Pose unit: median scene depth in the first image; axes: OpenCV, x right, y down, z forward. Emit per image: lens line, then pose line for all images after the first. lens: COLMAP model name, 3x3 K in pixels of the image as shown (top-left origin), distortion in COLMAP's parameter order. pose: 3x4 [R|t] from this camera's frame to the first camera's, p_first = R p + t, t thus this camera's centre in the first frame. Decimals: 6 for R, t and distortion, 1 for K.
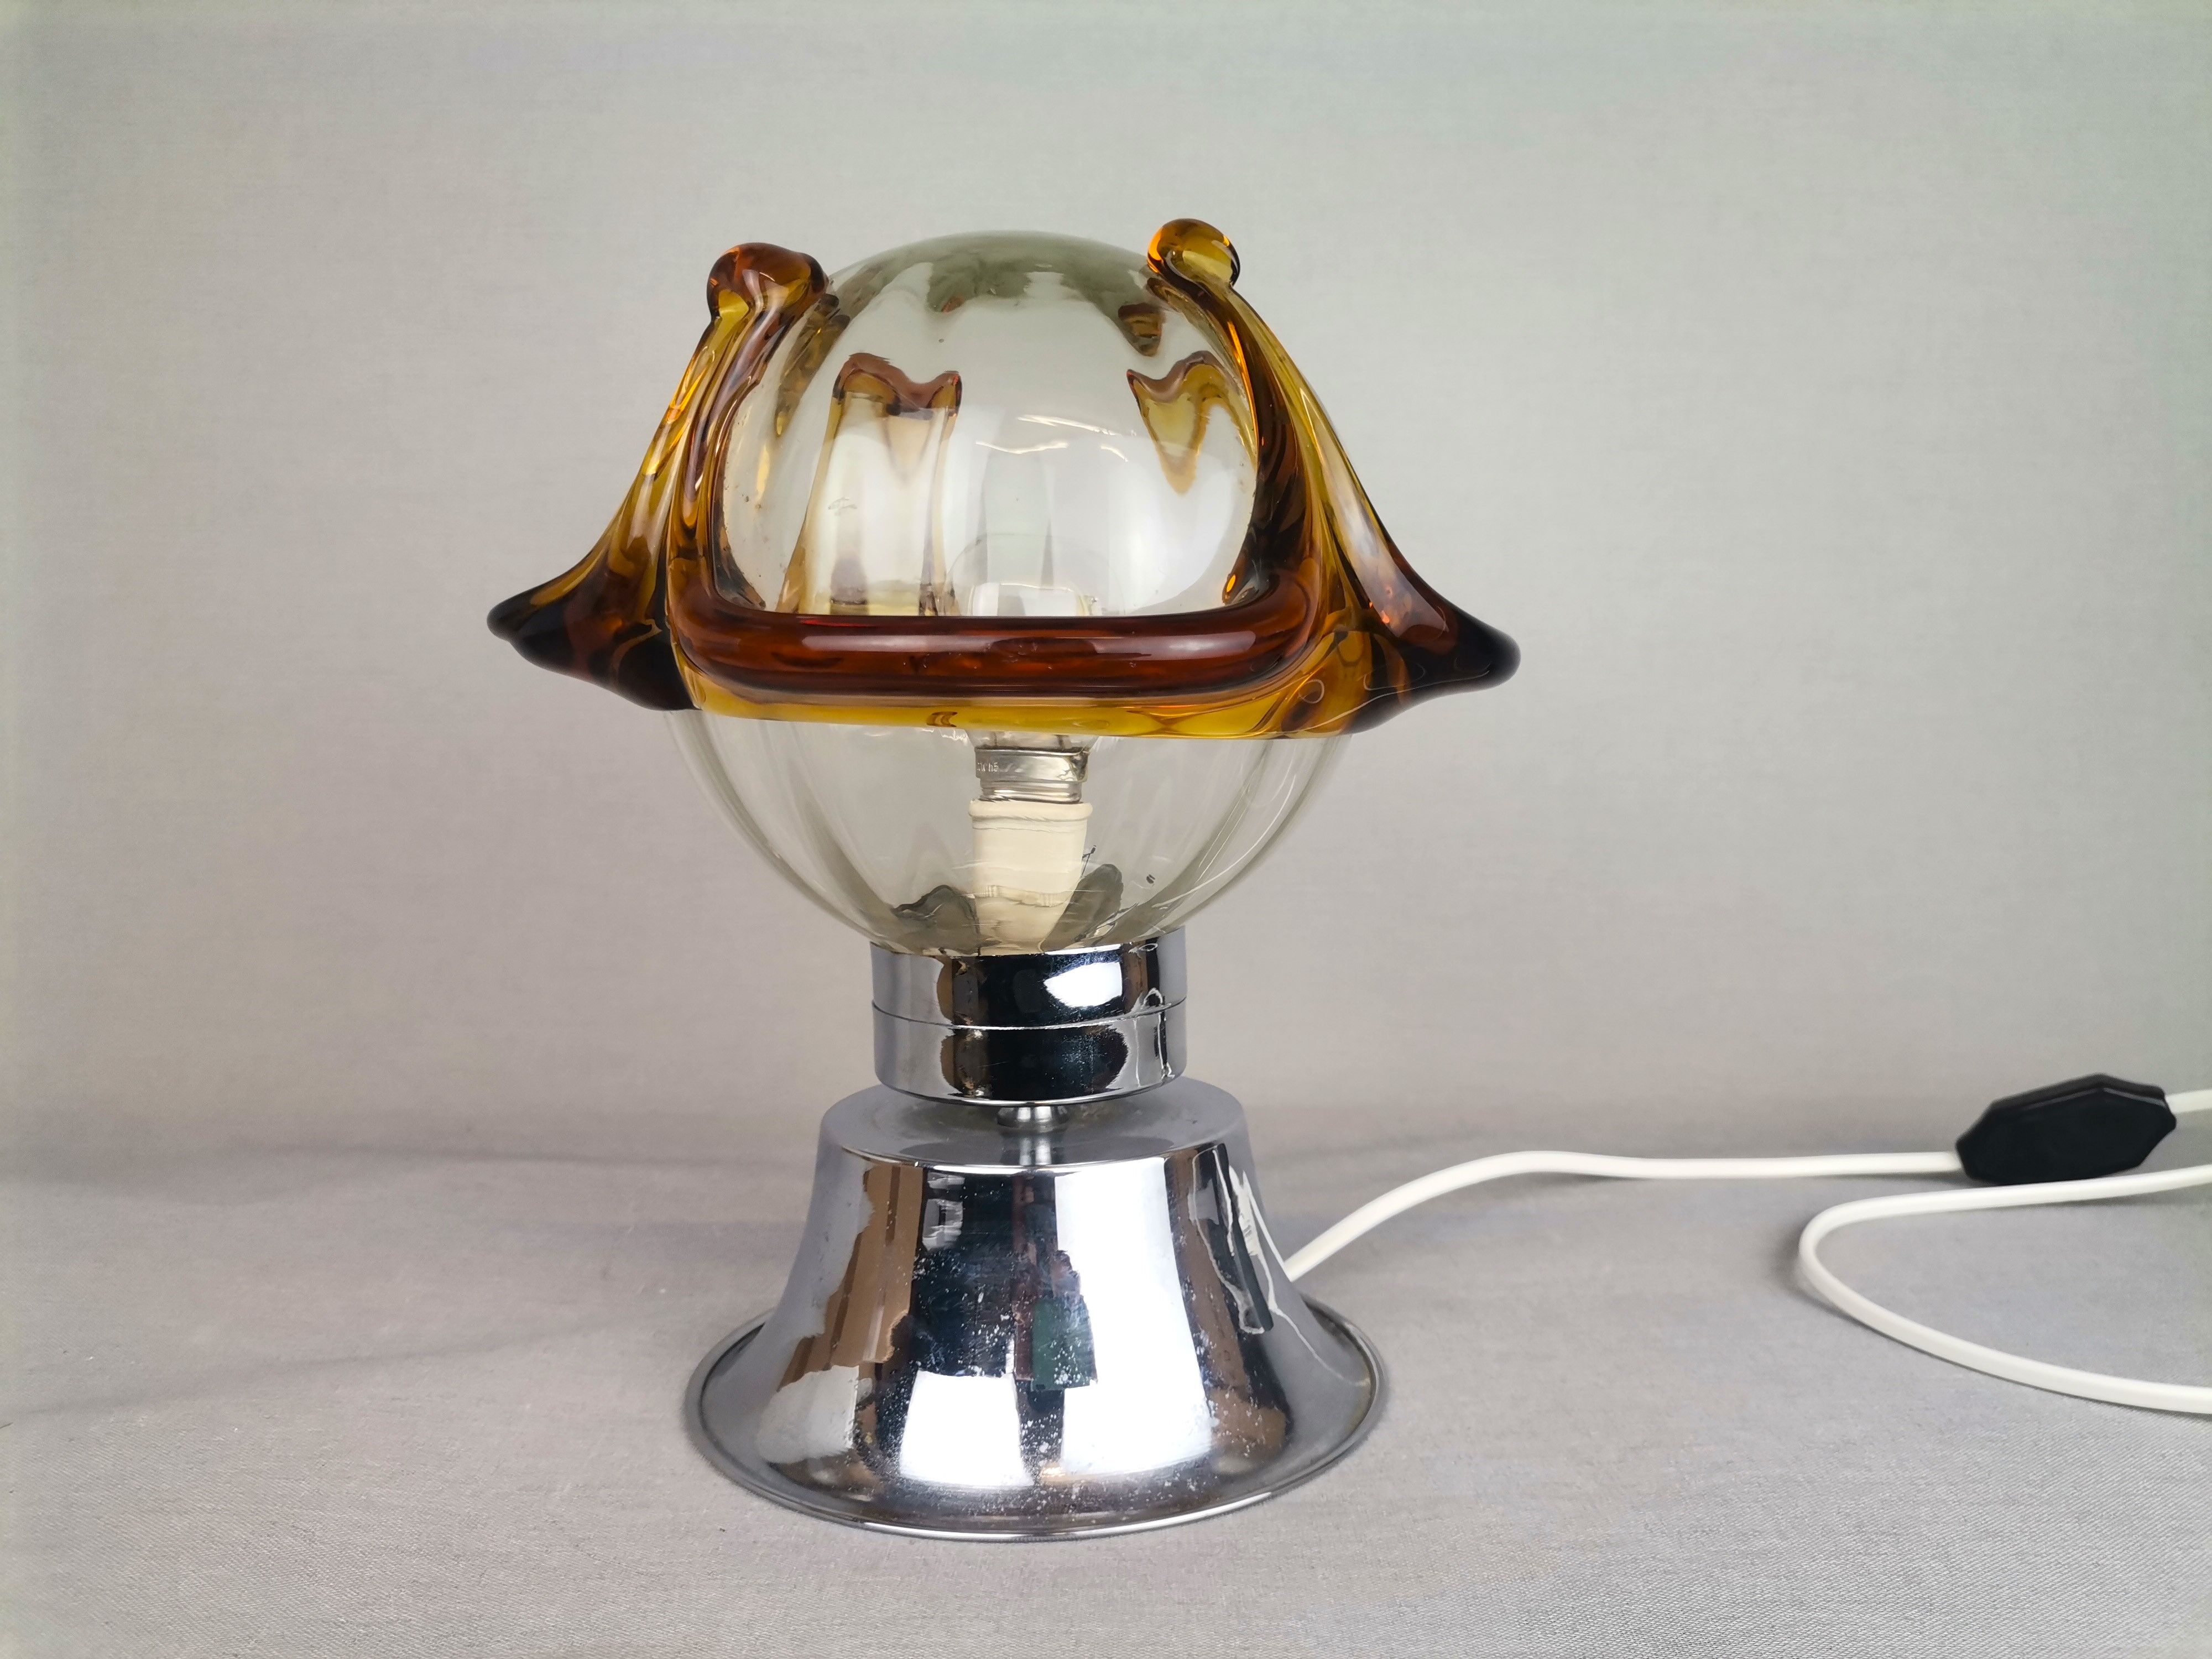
lens RADIAL K [[1670.2, 0, 1106.0], [0, 1670.2, 829.5], [0, 0, 1]] dist [-0.003793, 0.012994]
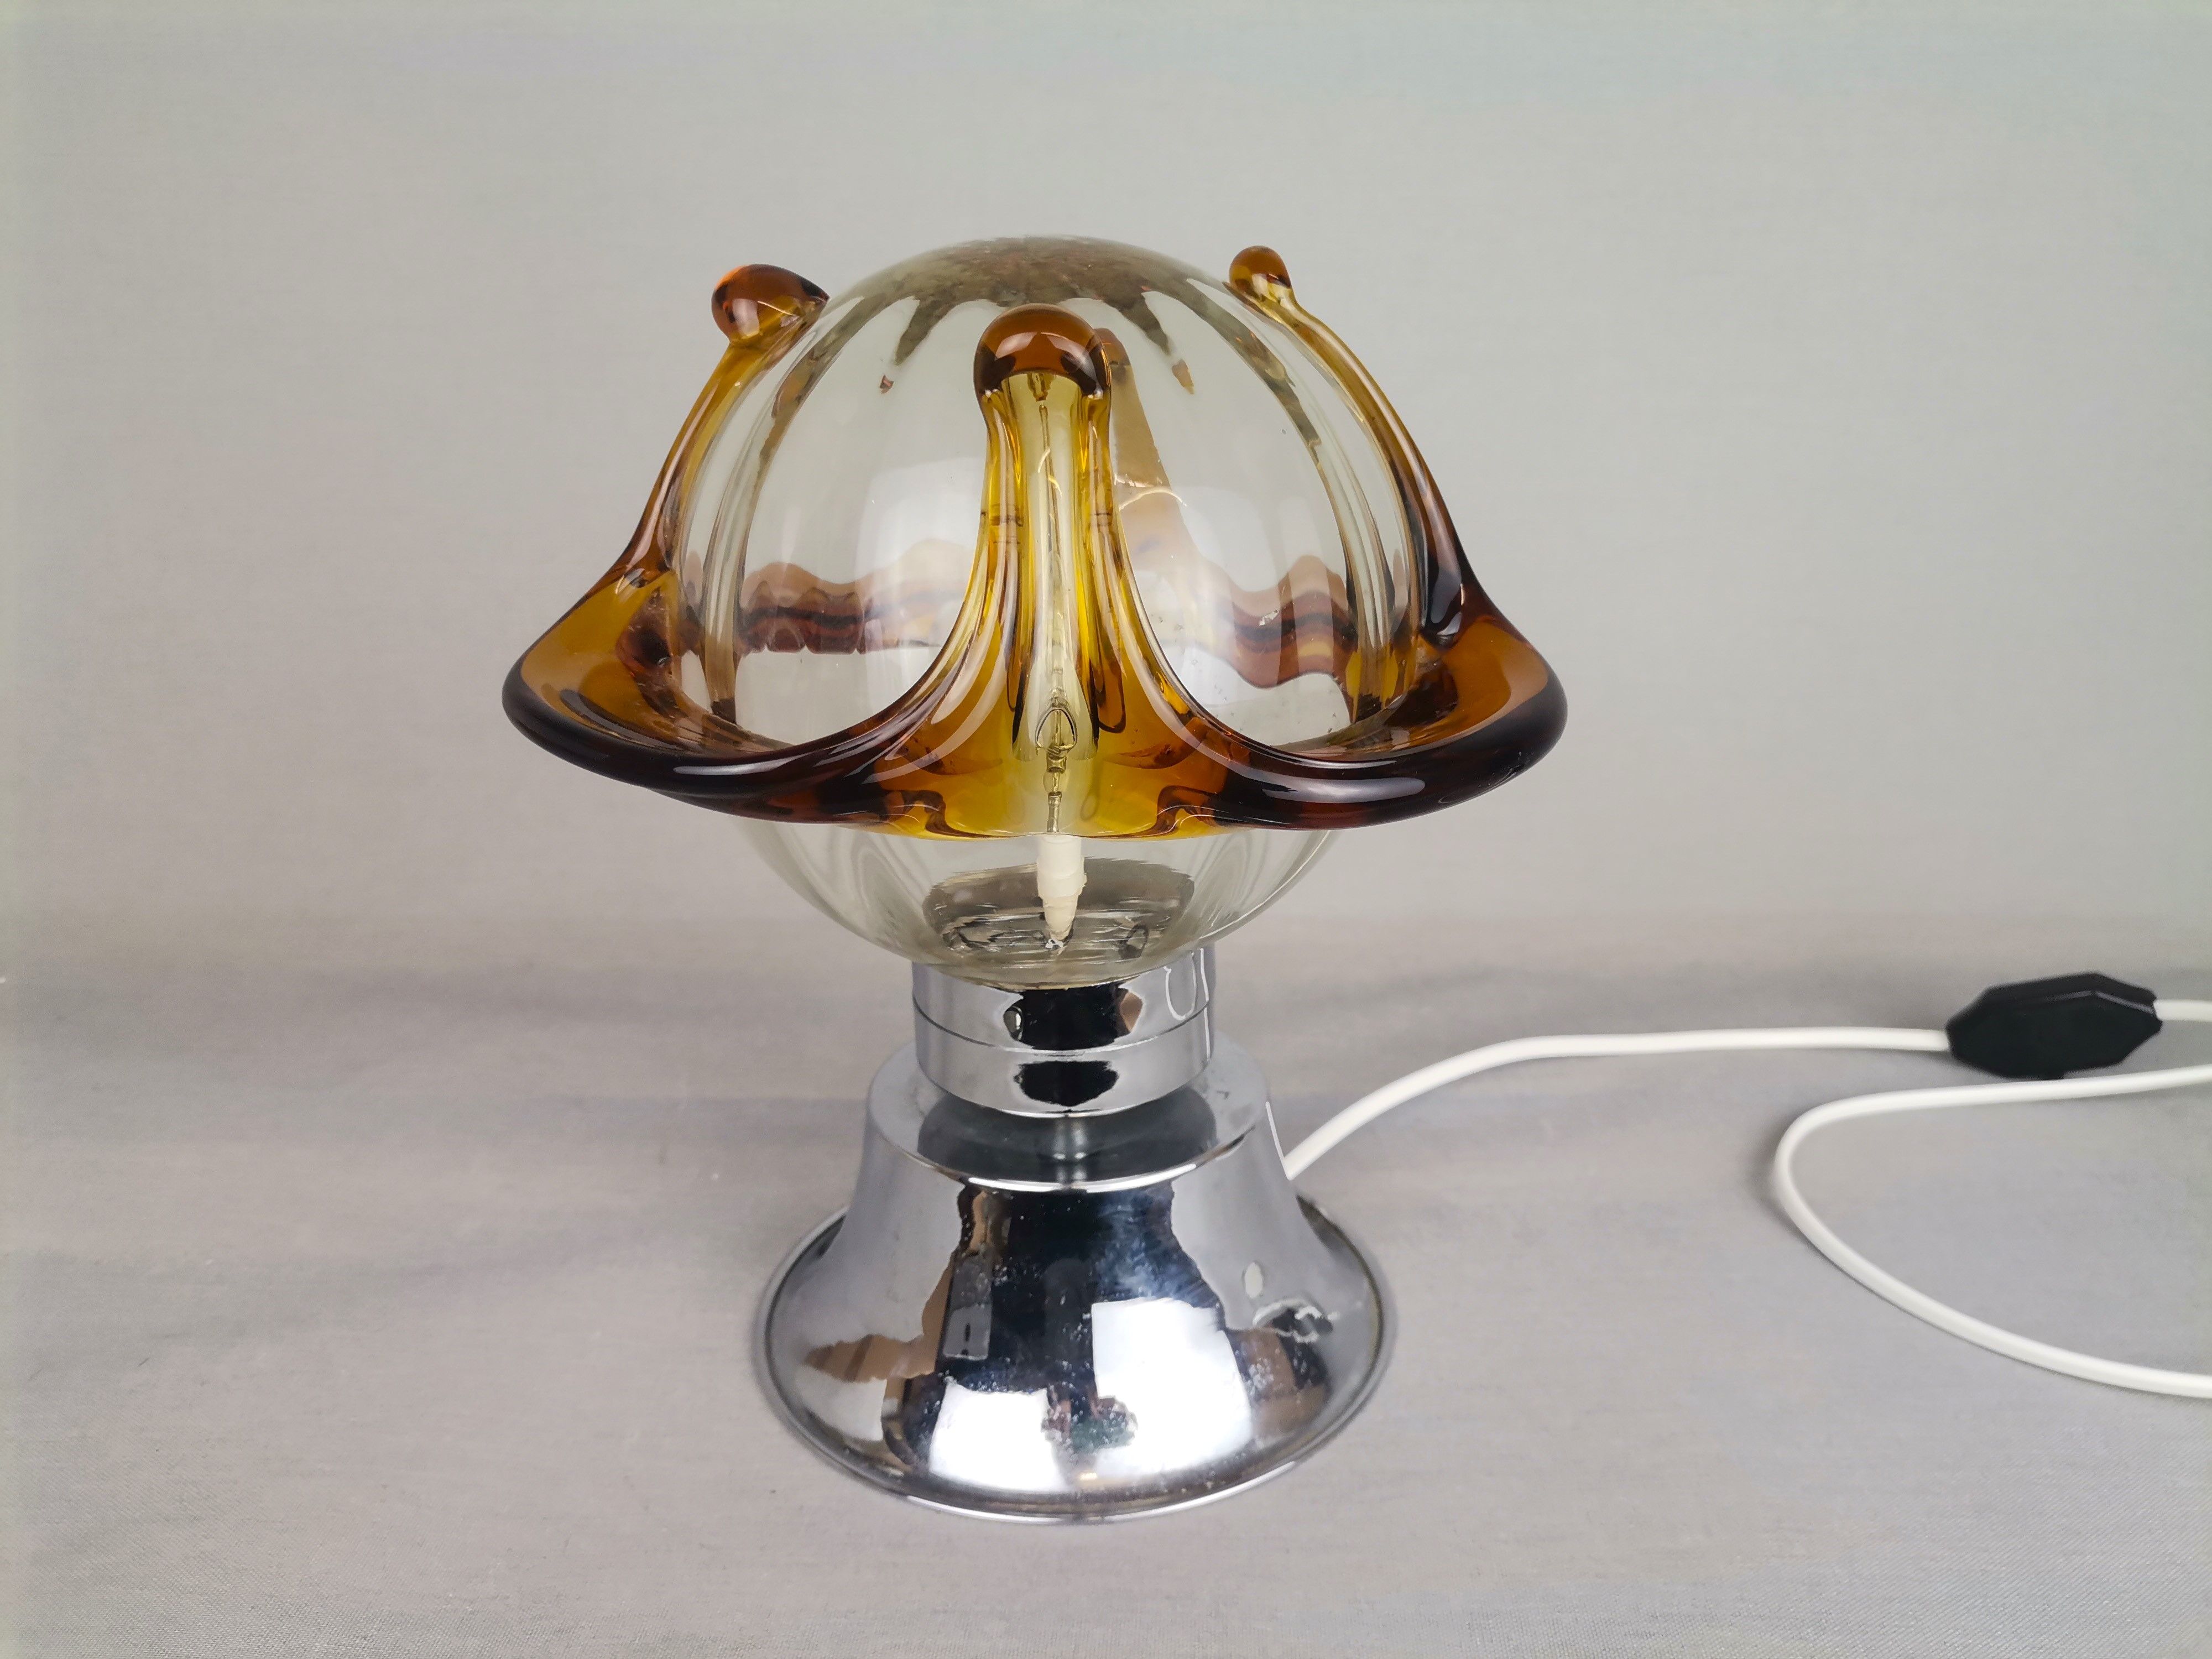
lens RADIAL K [[1670.2, 0, 1106.0], [0, 1670.2, 829.5], [0, 0, 1]] dist [-0.003793, 0.012994]
pose [[0.999470, 0.009493, -0.031136, 0.026931], [-0.001363, 0.967891, 0.251368, -0.280710], [0.032522, -0.251193, 0.967391, 0.014952]]
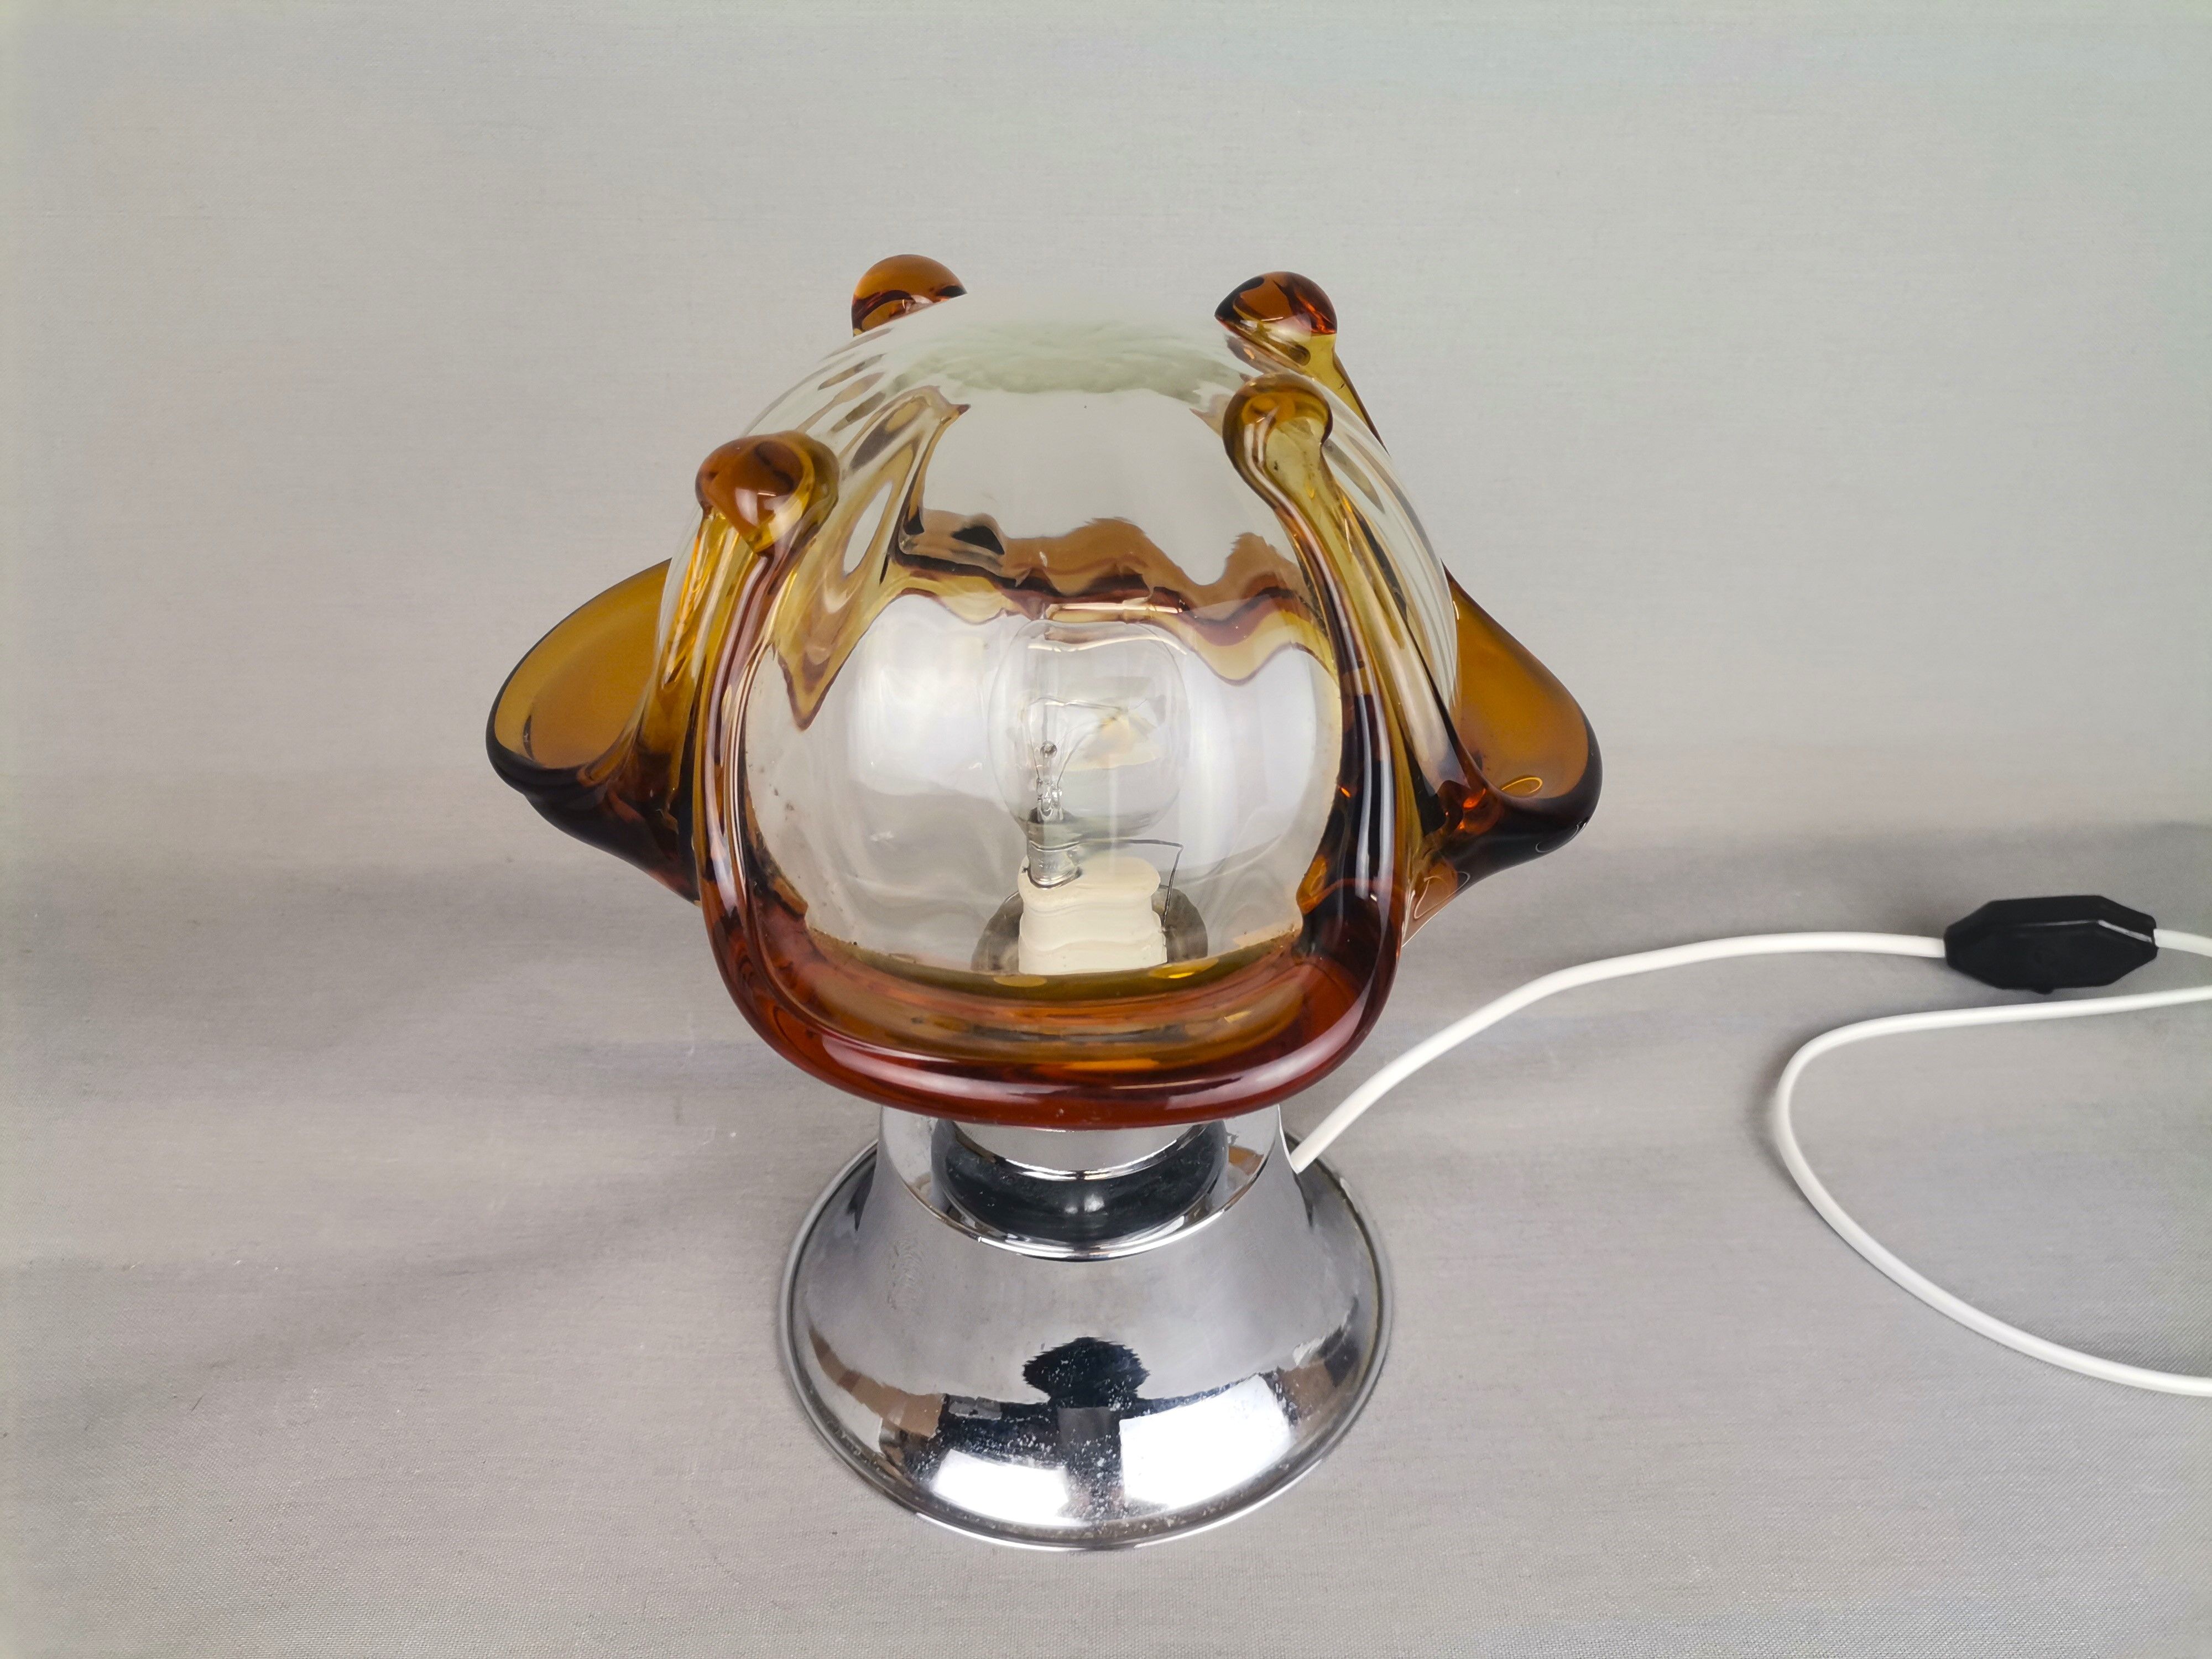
lens RADIAL K [[1670.2, 0, 1106.0], [0, 1670.2, 829.5], [0, 0, 1]] dist [-0.003793, 0.012994]
pose [[0.999934, -0.002774, 0.011107, -0.042995], [-0.002940, 0.875429, 0.483338, -0.554005], [-0.011064, -0.483339, 0.875363, 0.177513]]
